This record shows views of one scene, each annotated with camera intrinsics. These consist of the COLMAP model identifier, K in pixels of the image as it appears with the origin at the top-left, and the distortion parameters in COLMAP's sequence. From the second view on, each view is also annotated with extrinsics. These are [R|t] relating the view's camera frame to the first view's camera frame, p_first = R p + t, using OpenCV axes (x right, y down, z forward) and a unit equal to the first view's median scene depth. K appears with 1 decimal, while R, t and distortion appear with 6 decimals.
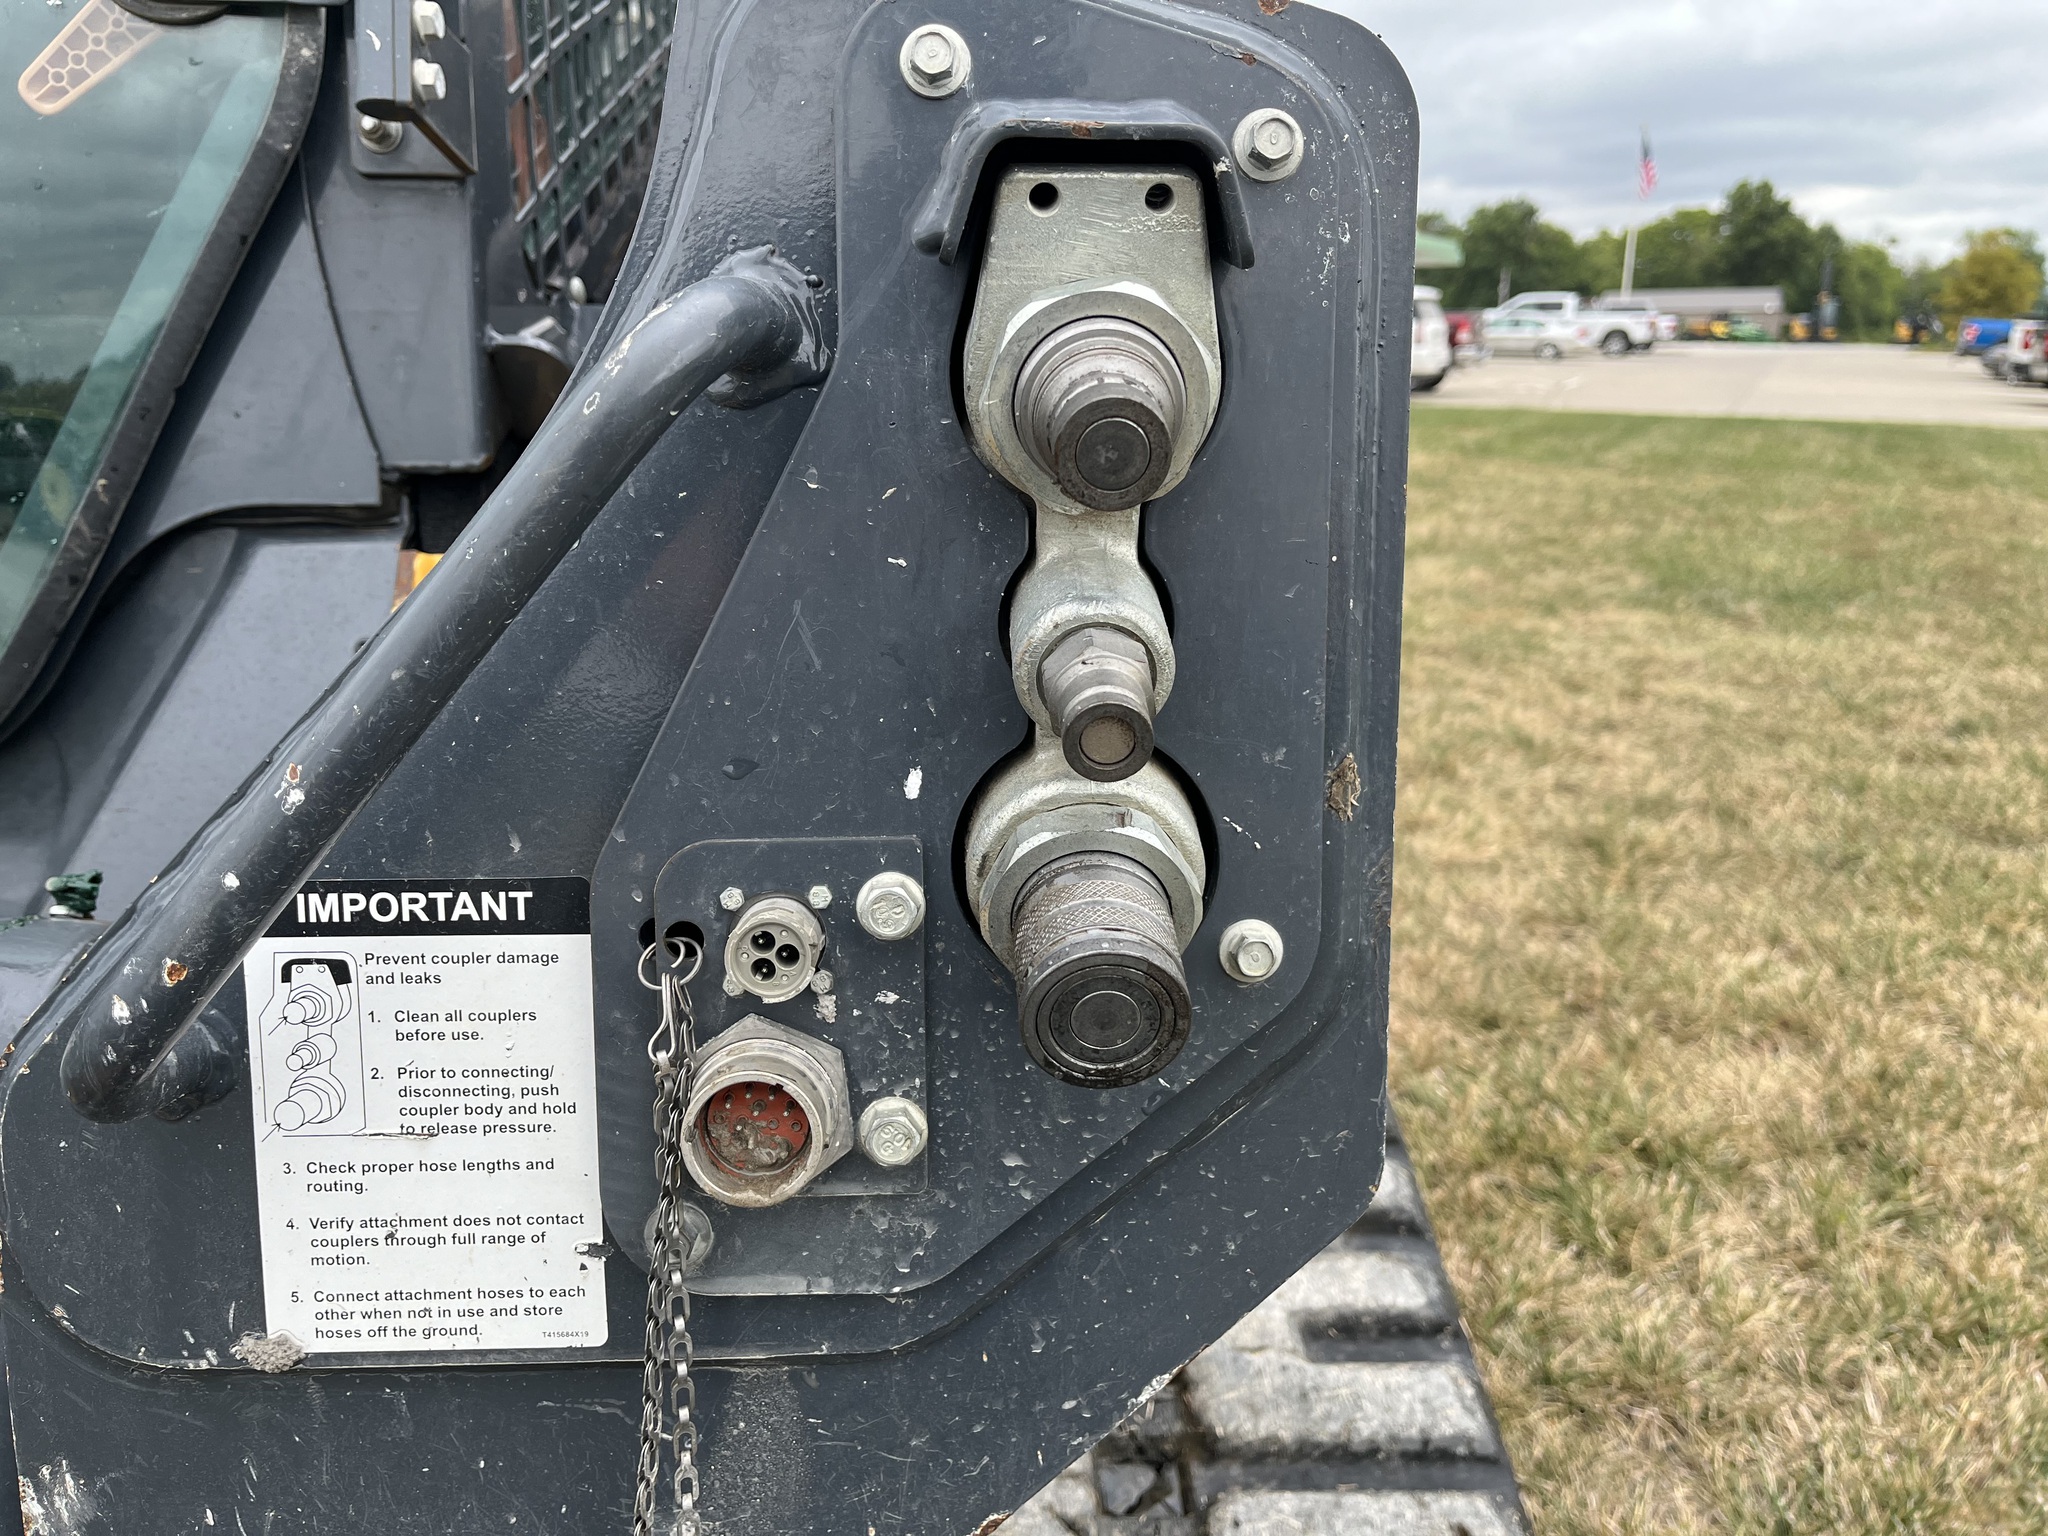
lens RADIAL K [[1507.5, 0, 1031.1], [0, 1507.5, 704.8], [0, 0, 1]] dist [0.089724, -0.110350]
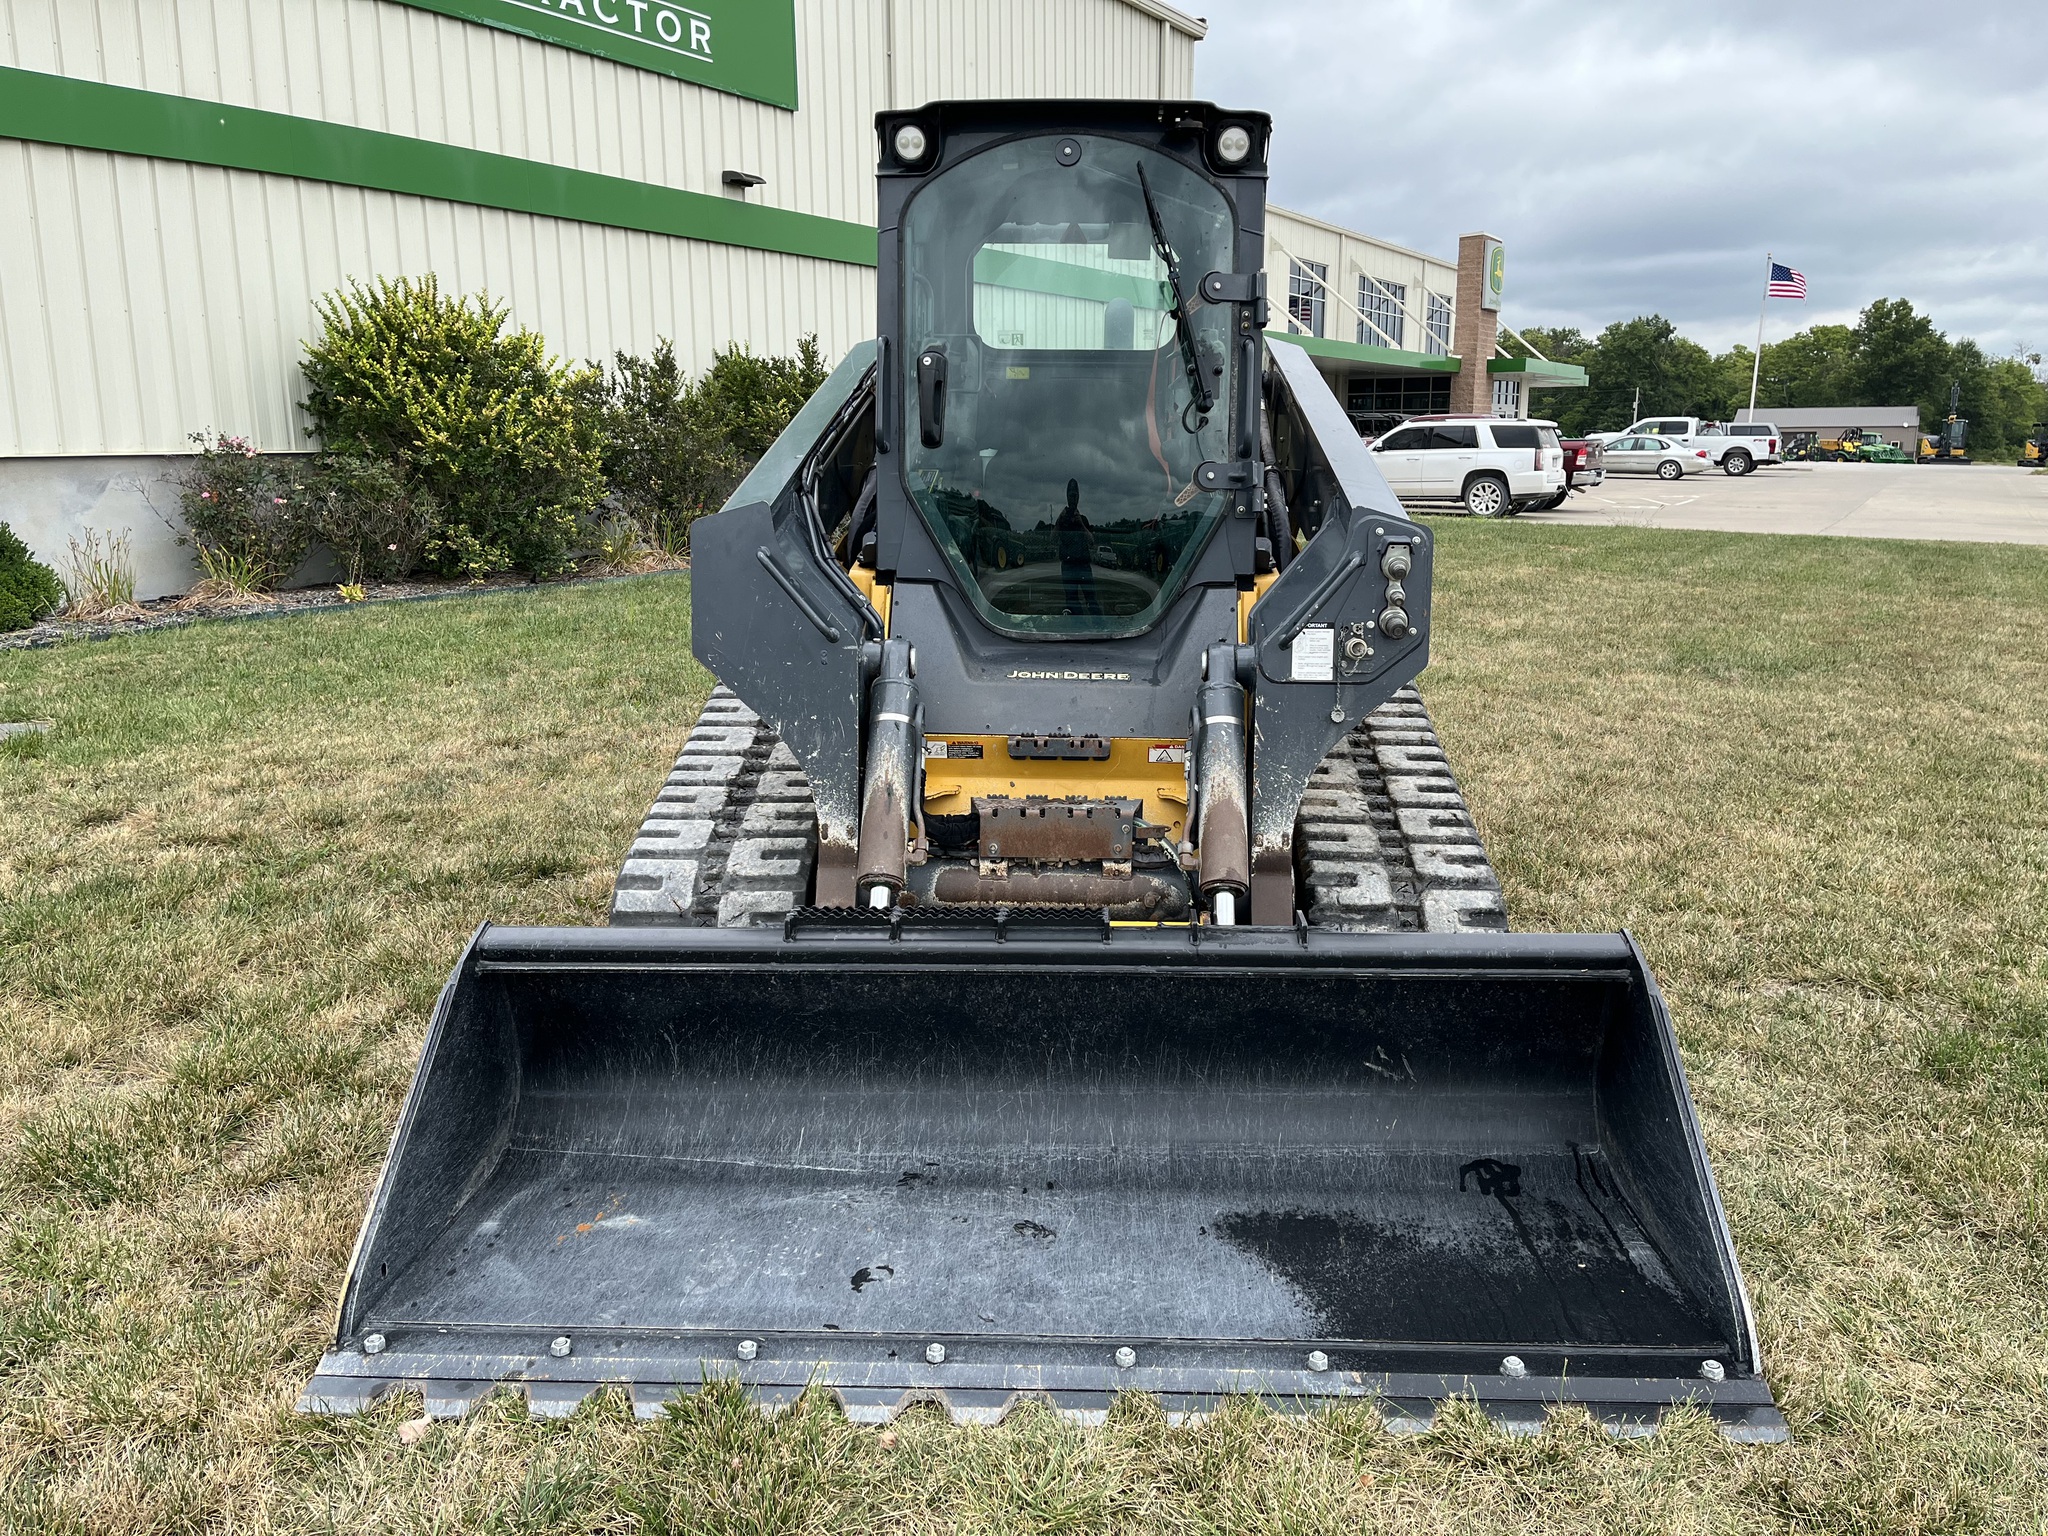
lens RADIAL K [[1535.3, 0, 1041.4], [0, 1535.3, 770.8], [0, 0, 1]] dist [0.087728, -0.116087]
pose [[0.997416, 0.016972, -0.069810, -0.040848], [-0.019008, 0.999410, -0.028602, 0.038249], [0.069283, 0.029855, 0.997150, -0.240897]]
